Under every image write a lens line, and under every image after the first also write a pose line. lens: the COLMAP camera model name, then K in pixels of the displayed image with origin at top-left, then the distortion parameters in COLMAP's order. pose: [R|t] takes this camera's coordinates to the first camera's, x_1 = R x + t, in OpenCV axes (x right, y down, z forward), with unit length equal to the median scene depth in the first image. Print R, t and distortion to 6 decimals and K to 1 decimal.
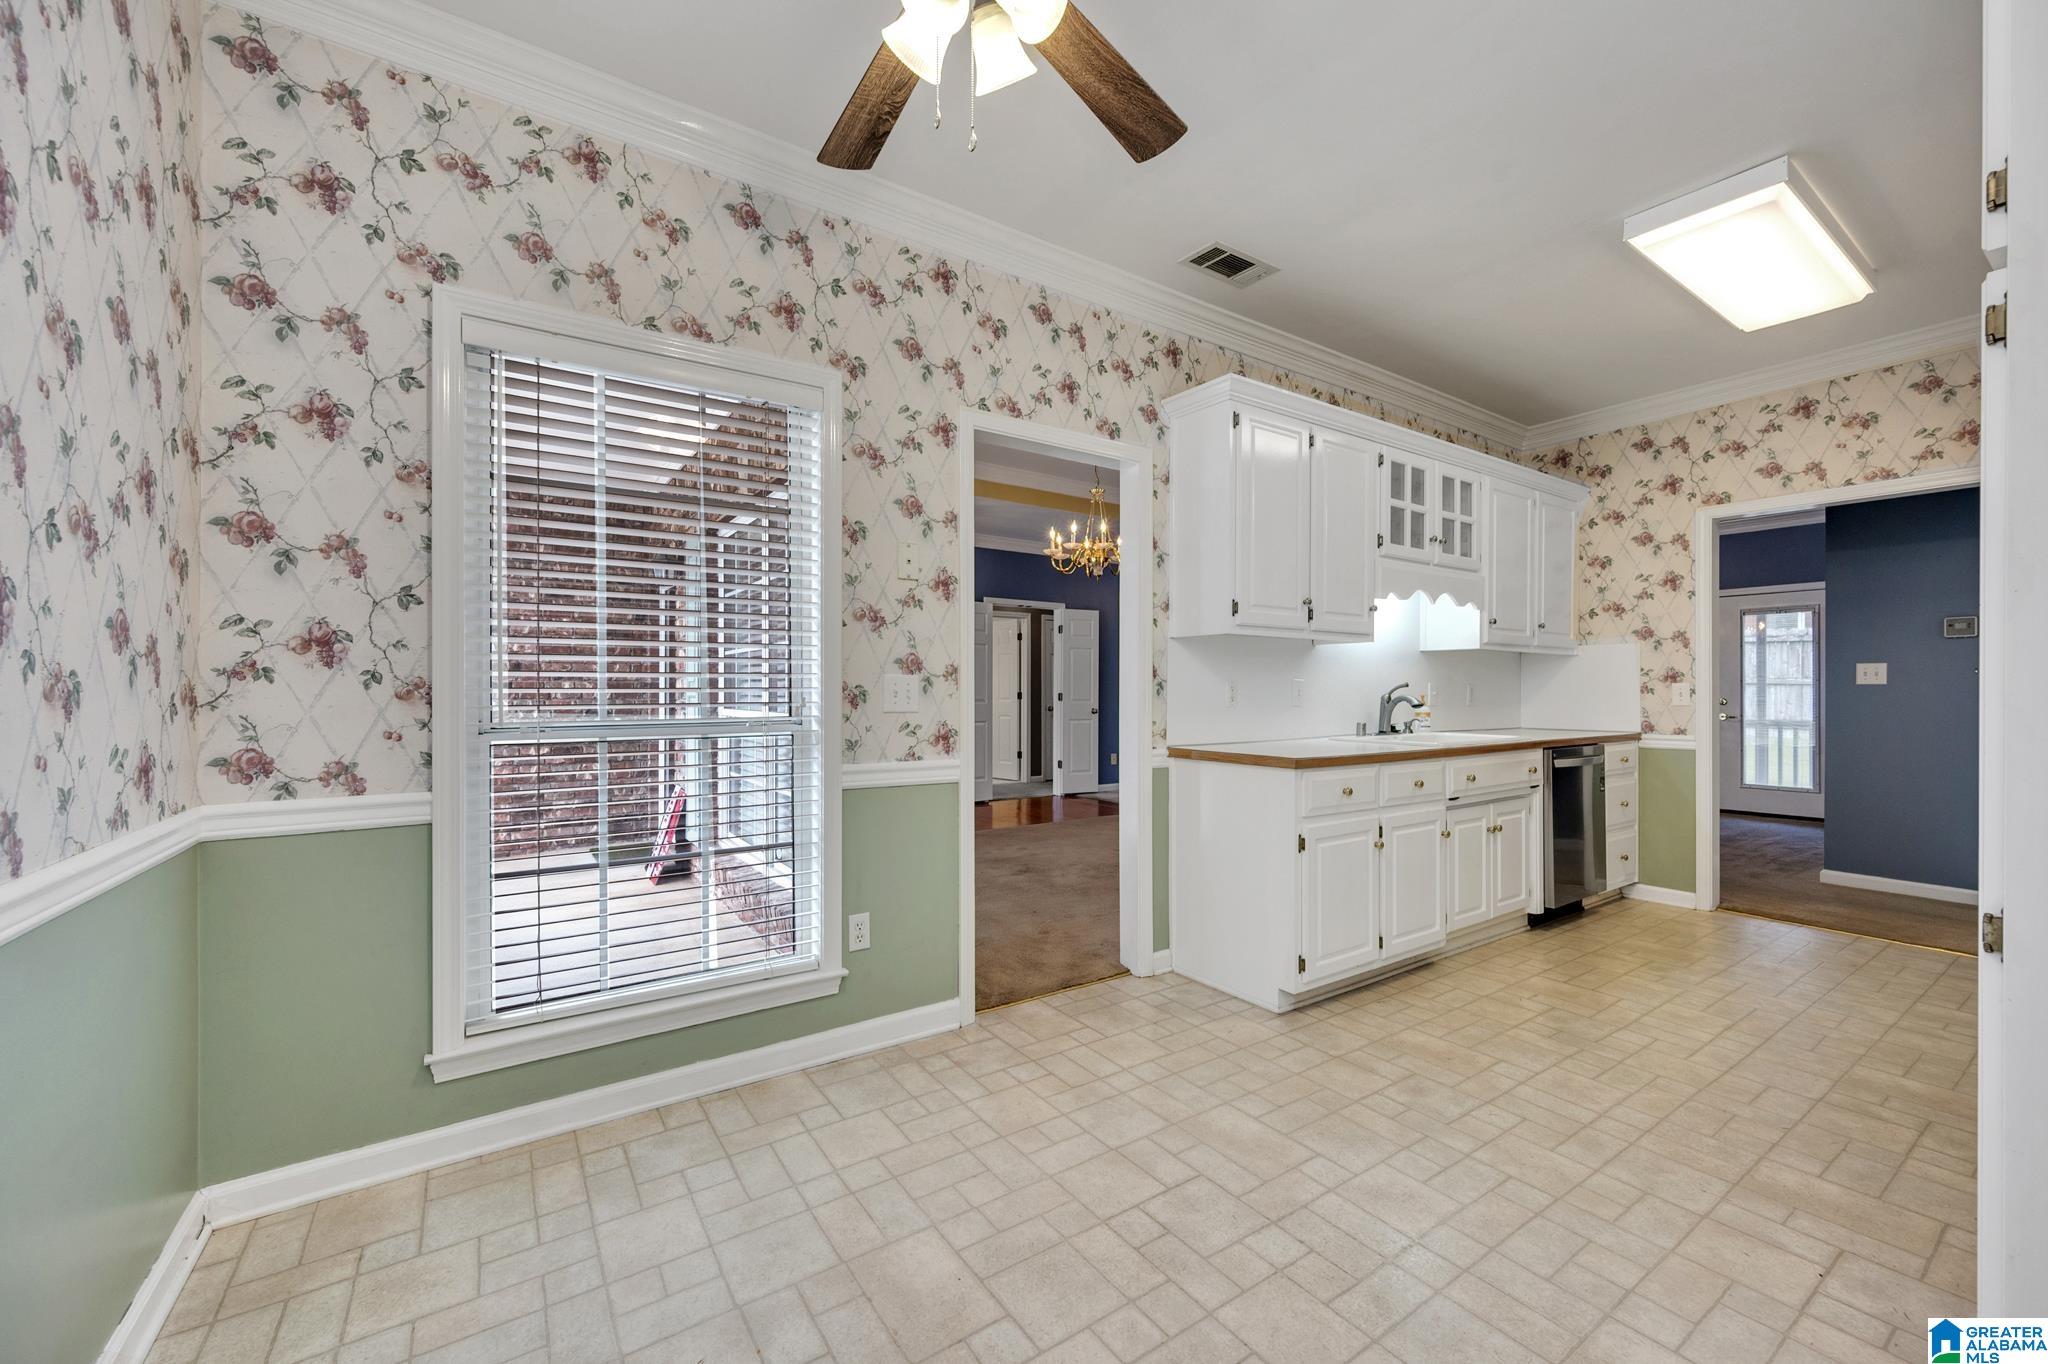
lens RADIAL K [[804.2, 0, 1025.8], [0, 804.2, 685.3], [0, 0, 1]] dist [0.002703, 0.000227]
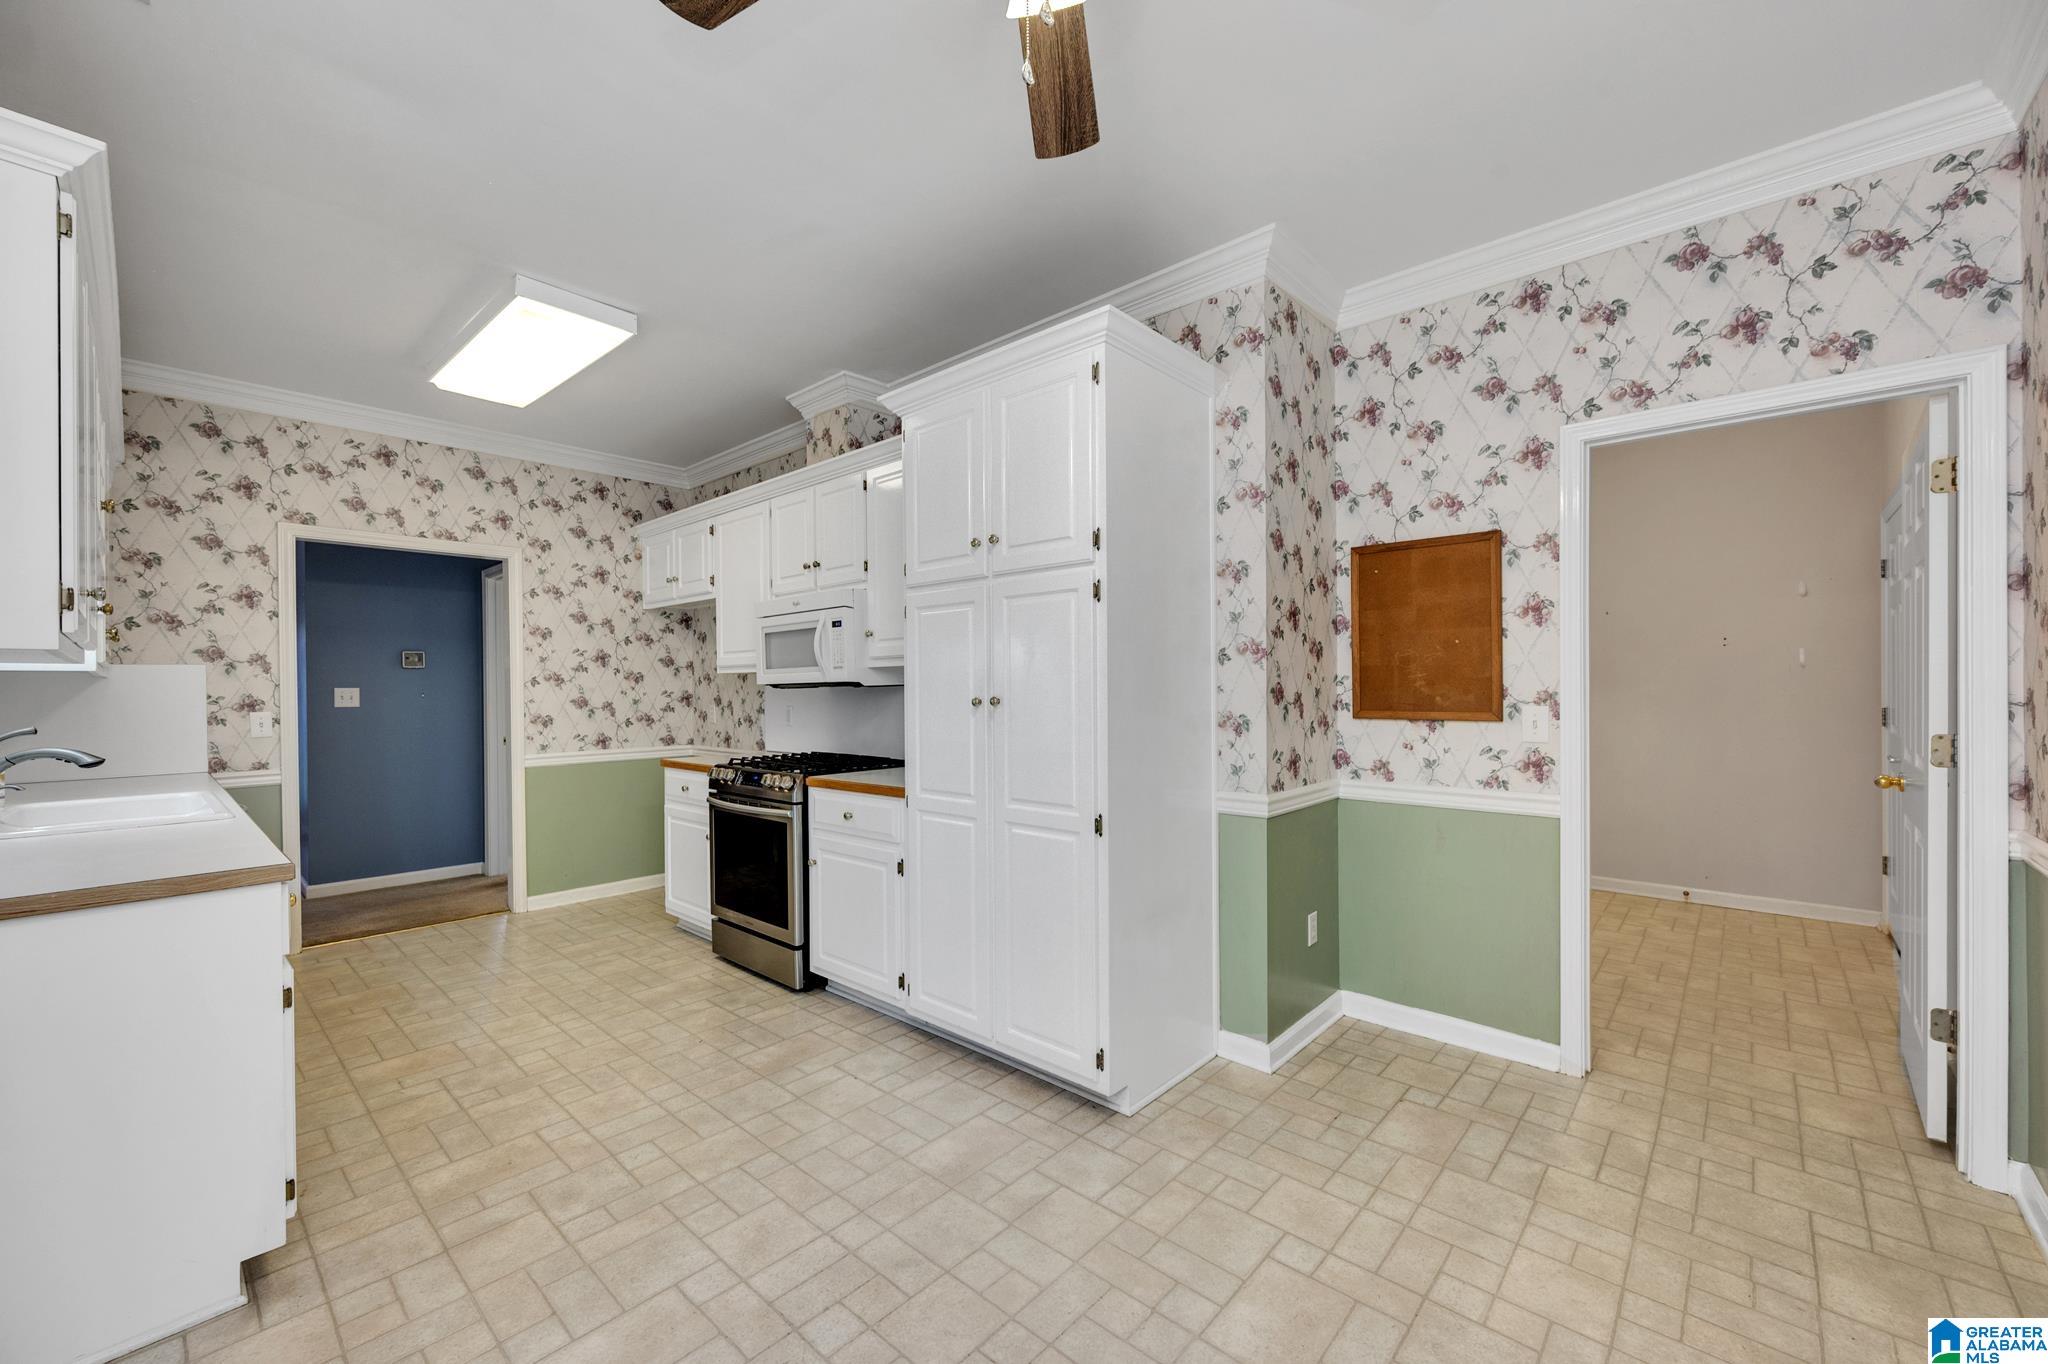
lens RADIAL K [[804.2, 0, 1025.9], [0, 804.2, 688.2], [0, 0, 1]] dist [0.002703, 0.000227]
pose [[-0.233763, -0.001463, 0.972293, -0.344169], [0.002284, 0.999995, 0.002054, -0.038642], [-0.972291, 0.002701, -0.233758, 0.501226]]
